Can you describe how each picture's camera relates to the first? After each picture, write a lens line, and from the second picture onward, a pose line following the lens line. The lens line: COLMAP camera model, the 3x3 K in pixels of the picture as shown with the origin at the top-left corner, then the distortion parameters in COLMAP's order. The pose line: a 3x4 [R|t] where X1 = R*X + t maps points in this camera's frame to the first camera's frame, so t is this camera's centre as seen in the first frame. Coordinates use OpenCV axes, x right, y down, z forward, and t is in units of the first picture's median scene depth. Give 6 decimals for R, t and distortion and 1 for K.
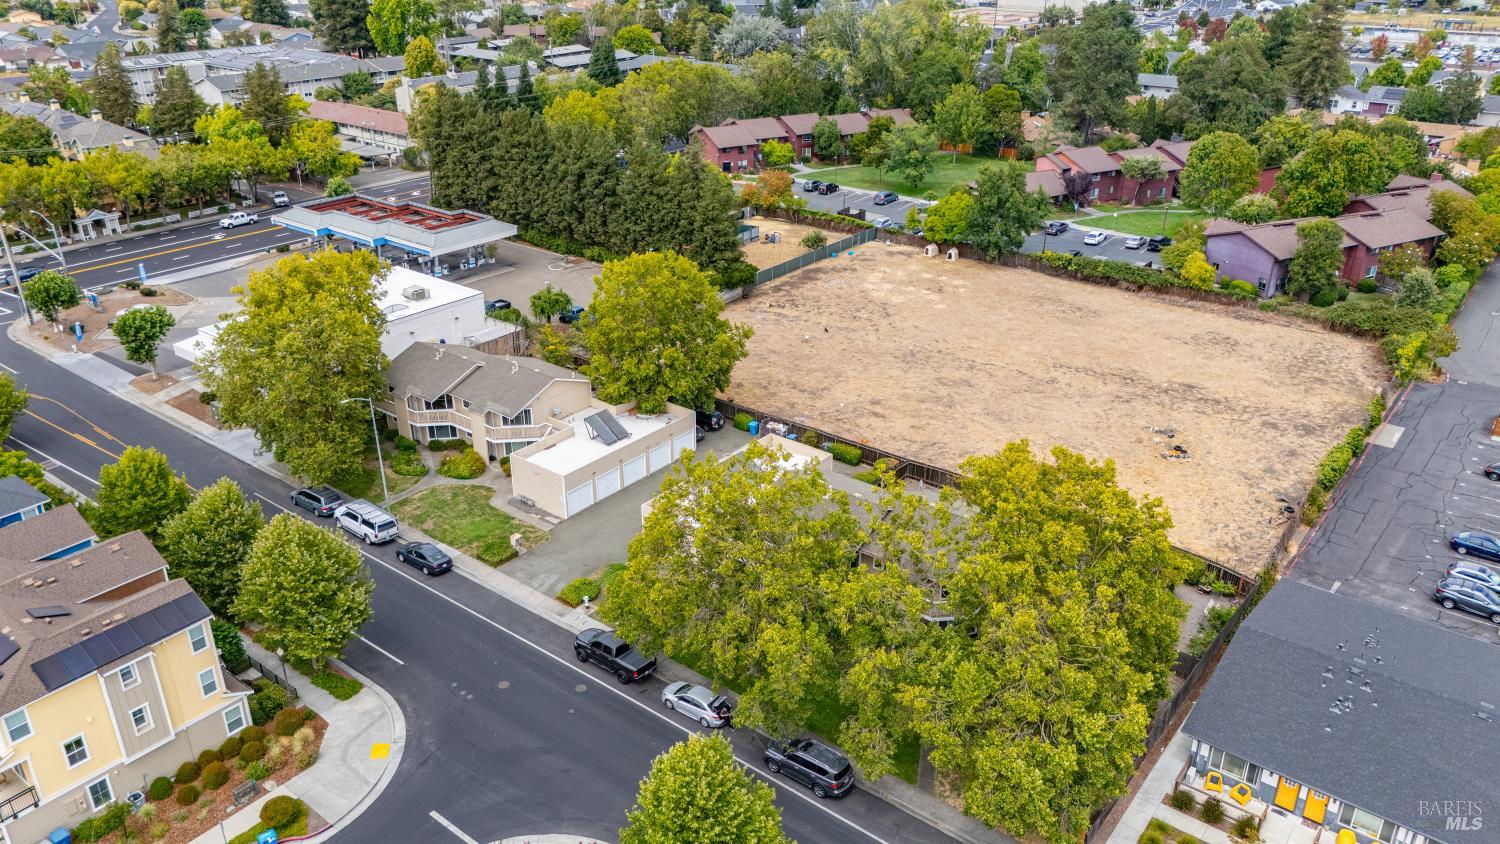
lens RADIAL K [[1095.3, 0, 750.0], [0, 1095.3, 422.0], [0, 0, 1]] dist [0.076342, -0.077032]
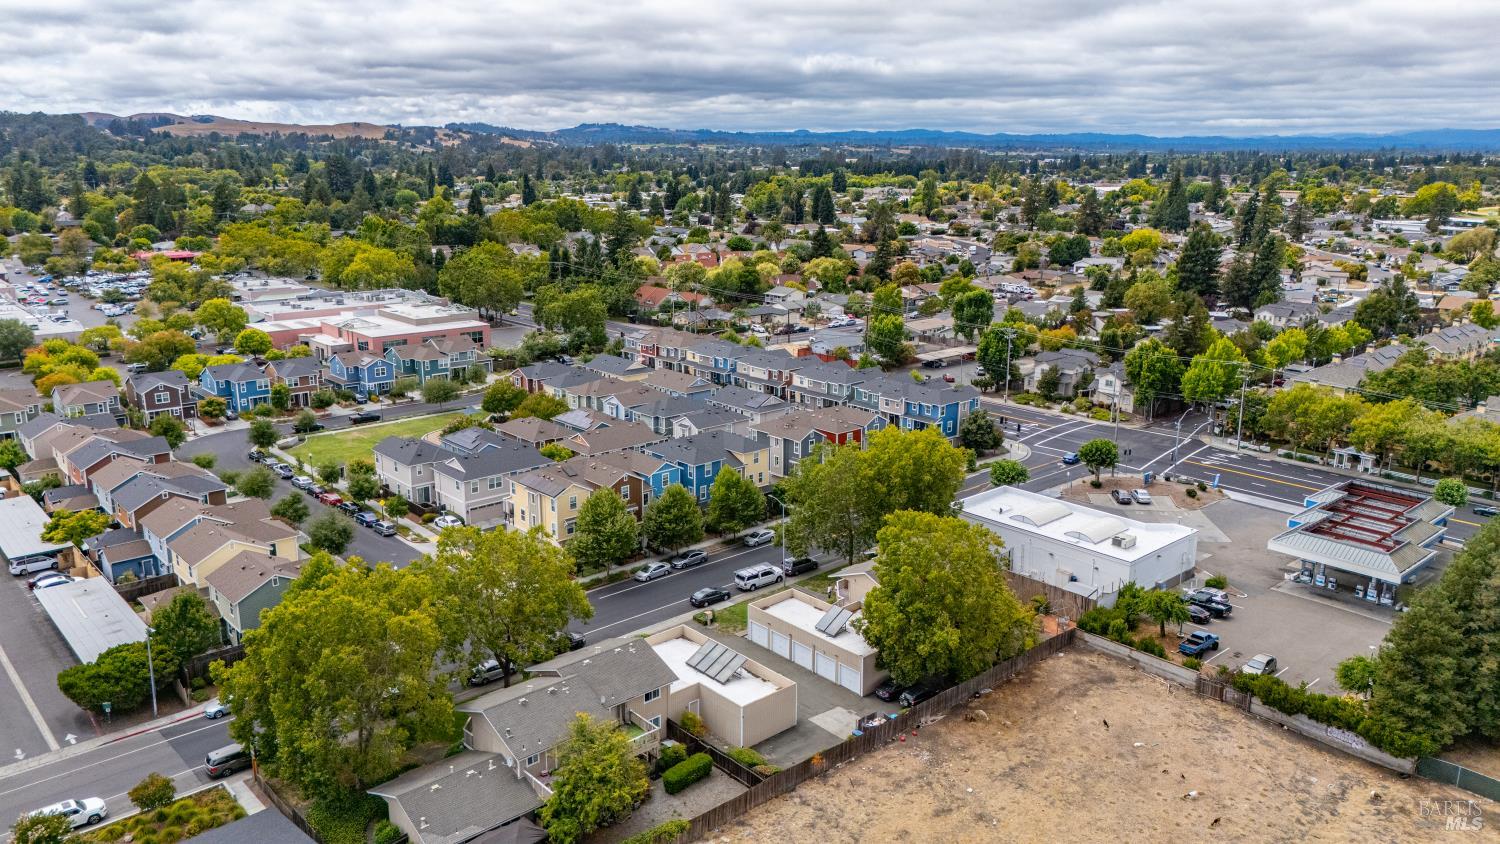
lens RADIAL K [[1095.3, 0, 750.0], [0, 1095.3, 422.0], [0, 0, 1]] dist [0.076342, -0.077032]
pose [[-0.163373, 0.239311, -0.957099, 0.632121], [-0.428285, 0.856747, 0.287326, -0.315771], [0.888753, 0.456853, -0.037476, 0.596155]]
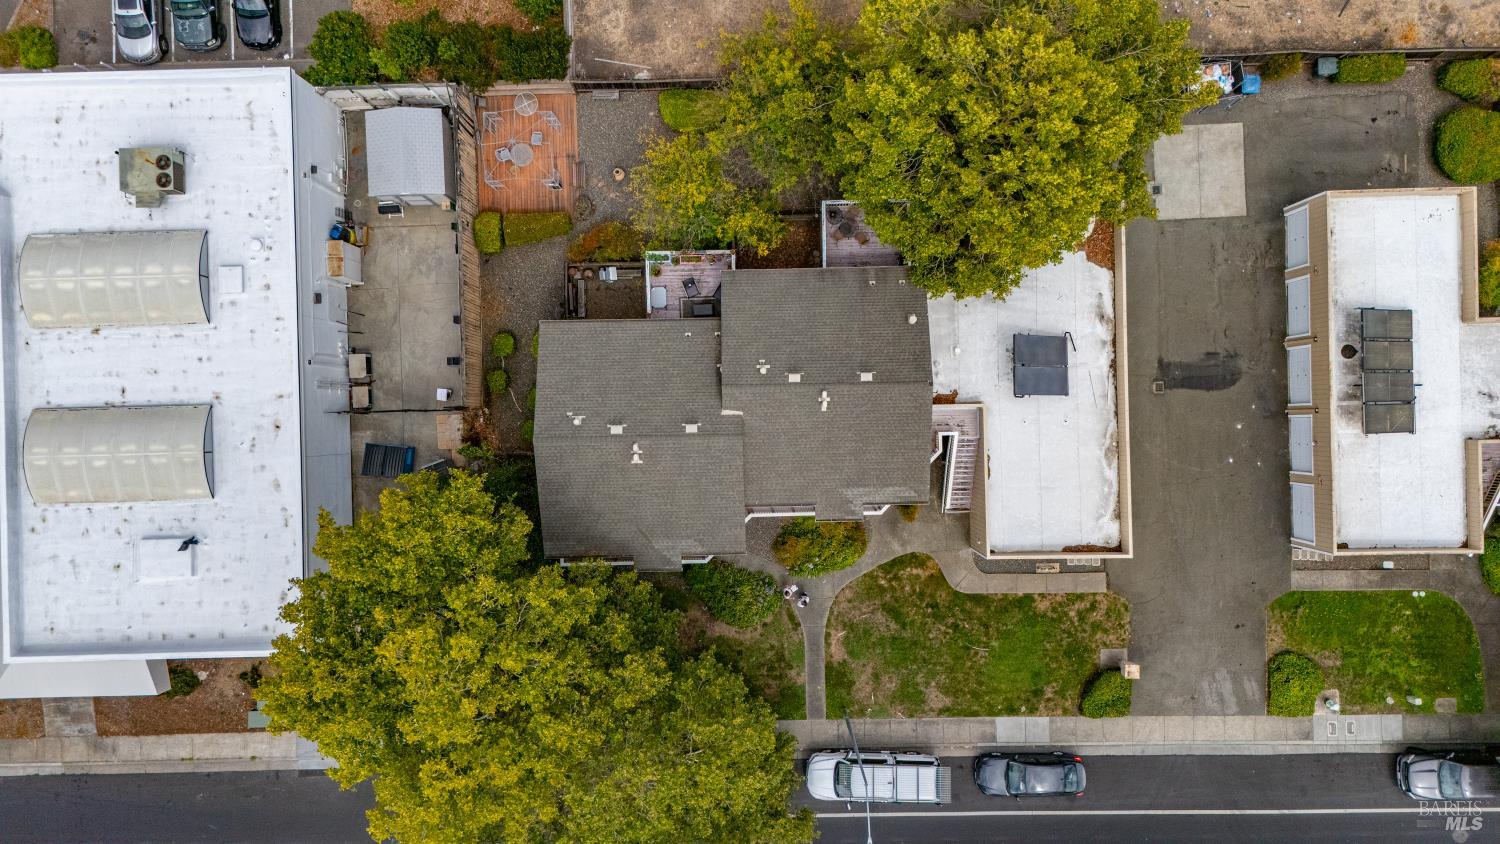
lens RADIAL K [[1095.3, 0, 750.0], [0, 1095.3, 422.0], [0, 0, 1]] dist [0.076342, -0.077032]
pose [[0.770174, -0.637773, -0.008816, -0.169240], [0.285023, 0.331762, 0.899275, -0.332612], [-0.570609, -0.695111, 0.437295, 0.568798]]
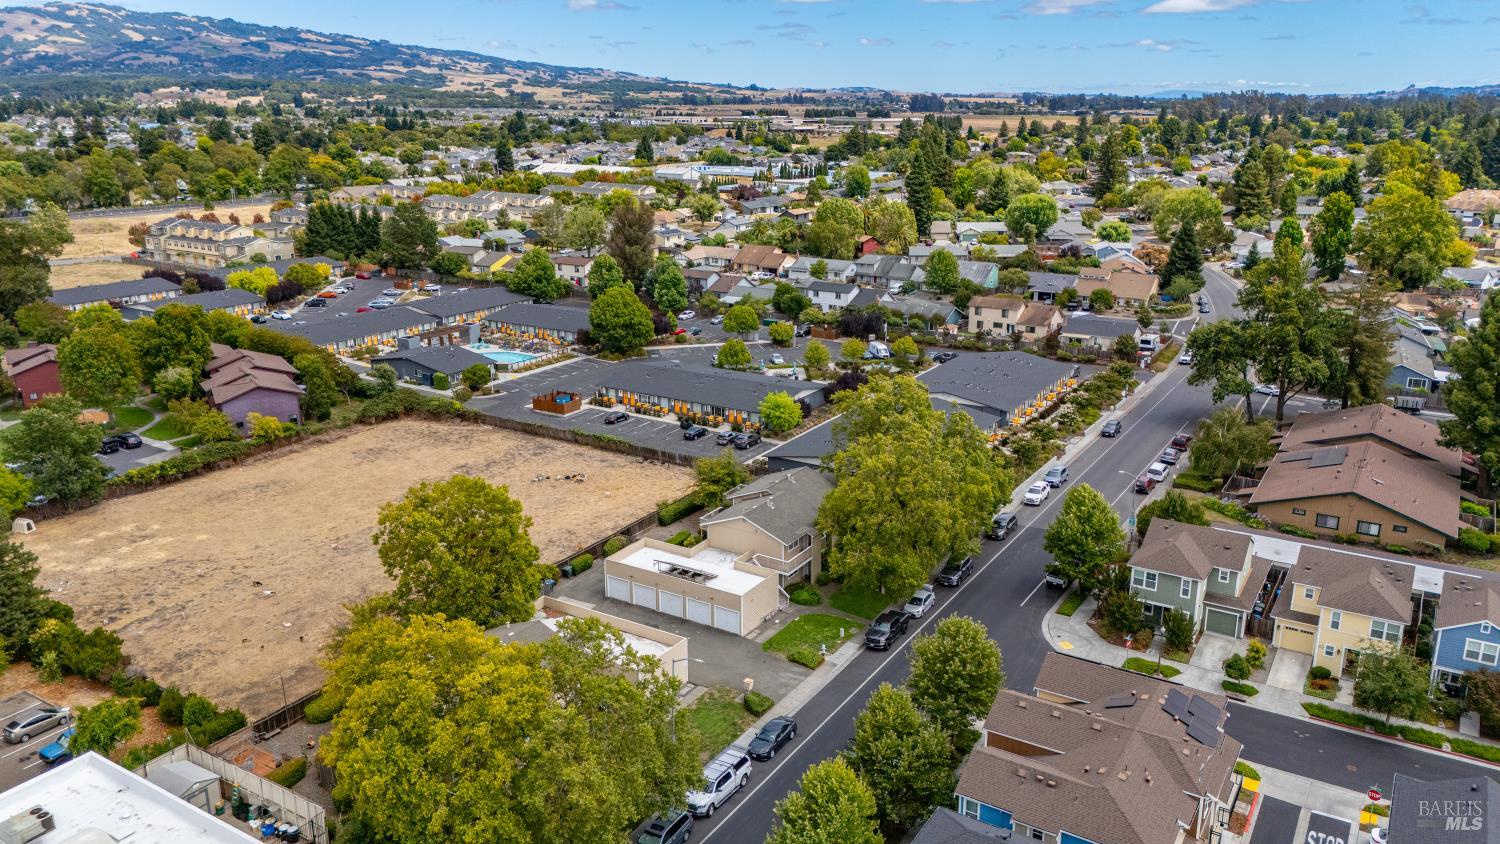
lens RADIAL K [[1095.3, 0, 750.0], [0, 1095.3, 422.0], [0, 0, 1]] dist [0.076342, -0.077032]
pose [[-0.111011, -0.278896, 0.953883, -0.700574], [0.425344, 0.854133, 0.299232, -0.259971], [-0.898198, 0.438947, 0.023808, 0.516525]]
